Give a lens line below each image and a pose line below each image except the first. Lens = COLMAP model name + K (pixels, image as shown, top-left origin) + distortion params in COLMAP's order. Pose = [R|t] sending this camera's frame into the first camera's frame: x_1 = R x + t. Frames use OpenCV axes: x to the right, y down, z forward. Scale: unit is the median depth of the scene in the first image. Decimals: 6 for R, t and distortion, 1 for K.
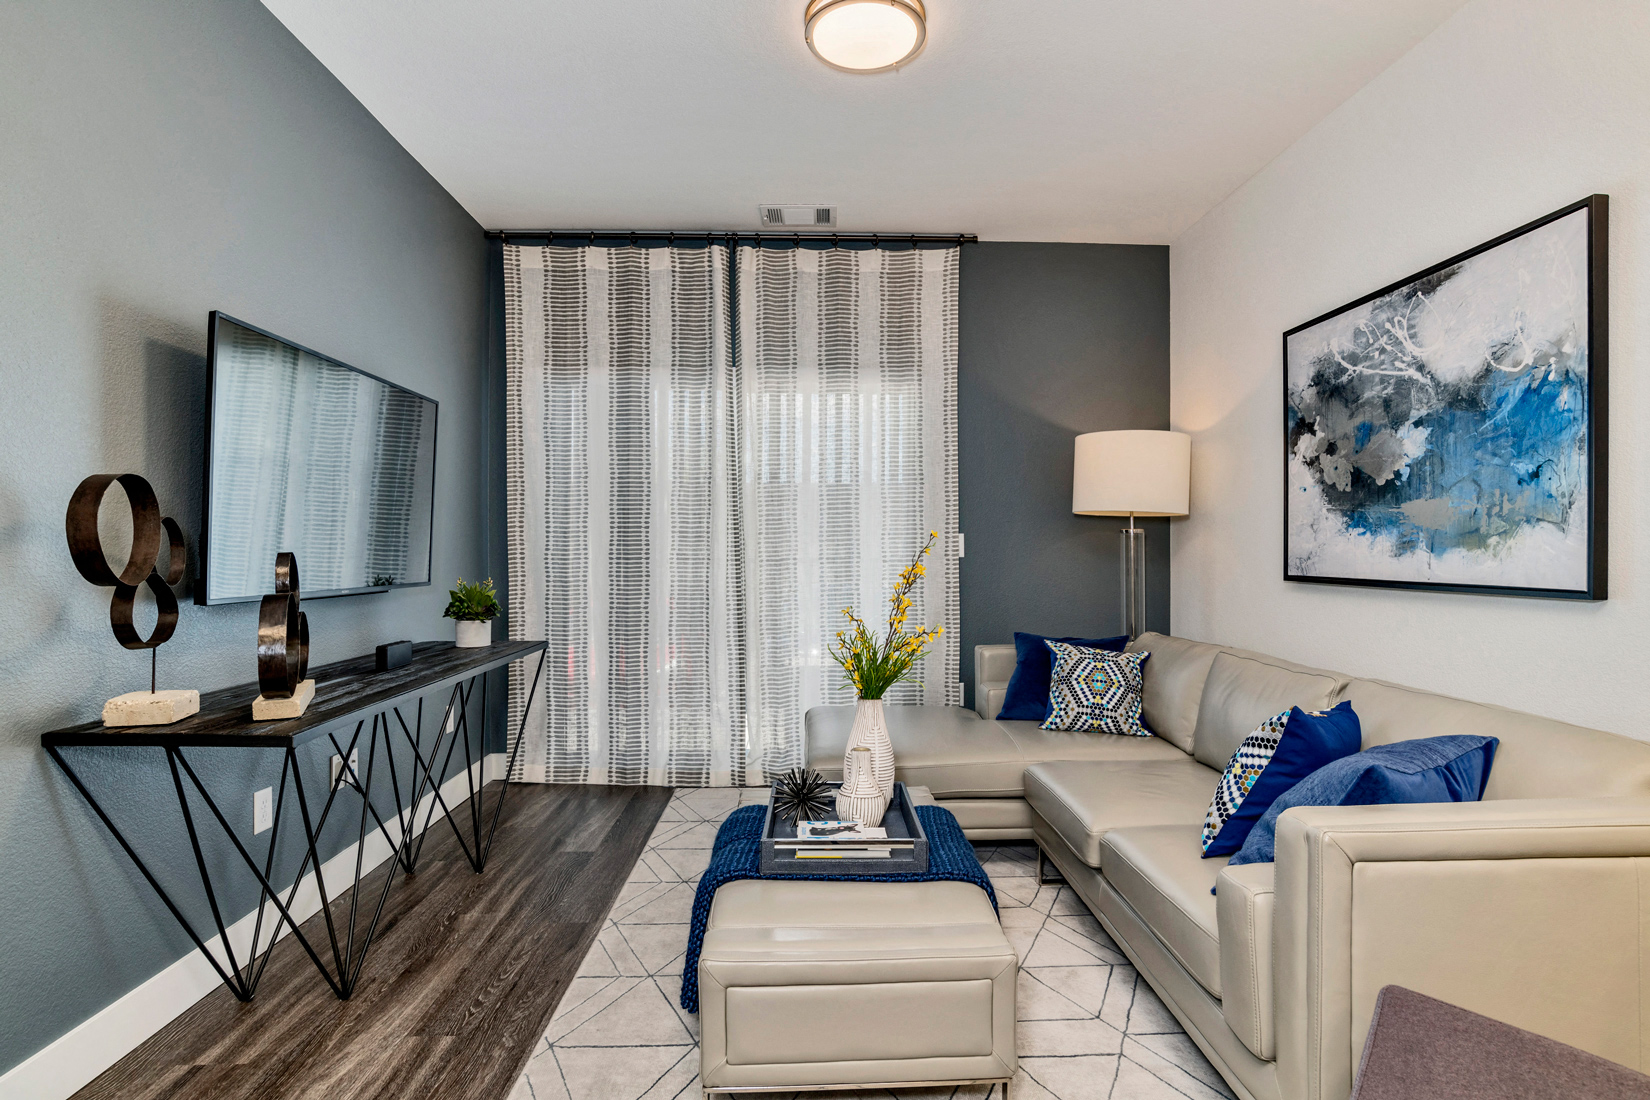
lens RADIAL K [[829.5, 0, 833.8], [0, 829.5, 541.5], [0, 0, 1]] dist [-0.030482, 0.013004]
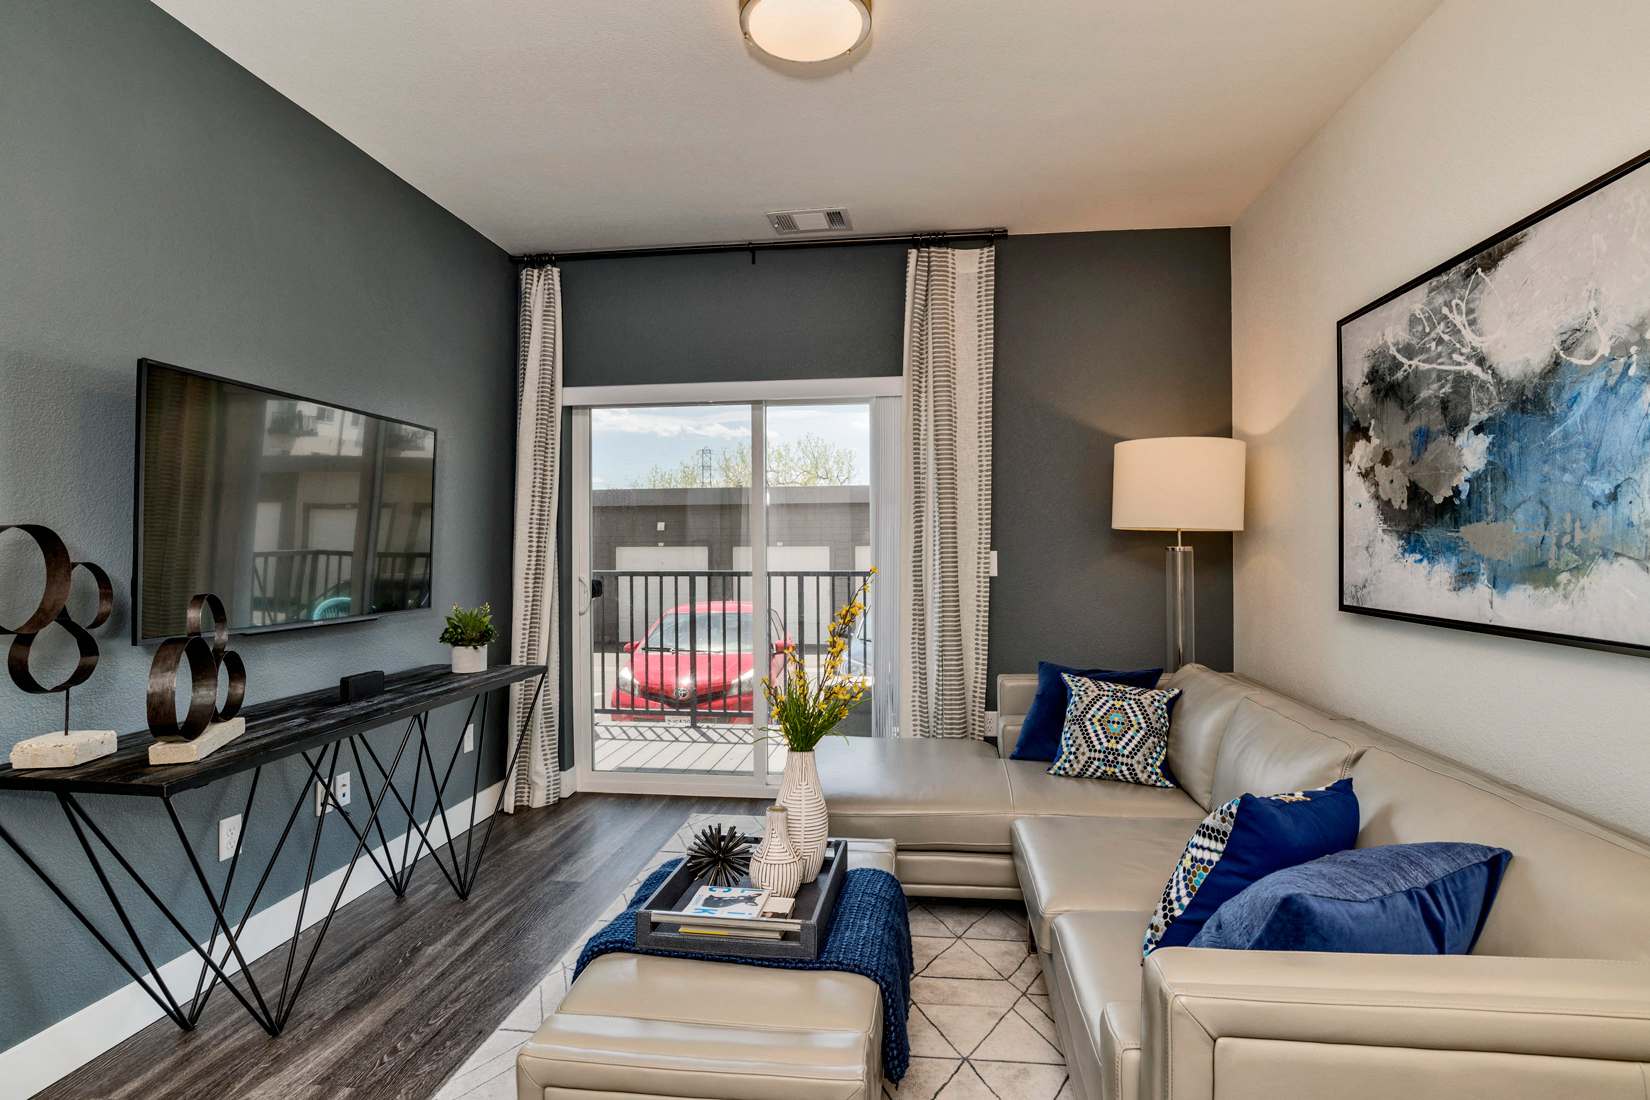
lens RADIAL K [[829.5, 0, 825.1], [0, 829.5, 545.6], [0, 0, 1]] dist [-0.030482, 0.013004]
pose [[0.988193, -0.006651, -0.153067, 0.201288], [0.007256, 0.999968, 0.003396, -0.037113], [0.153040, -0.004466, 0.988210, 0.097519]]
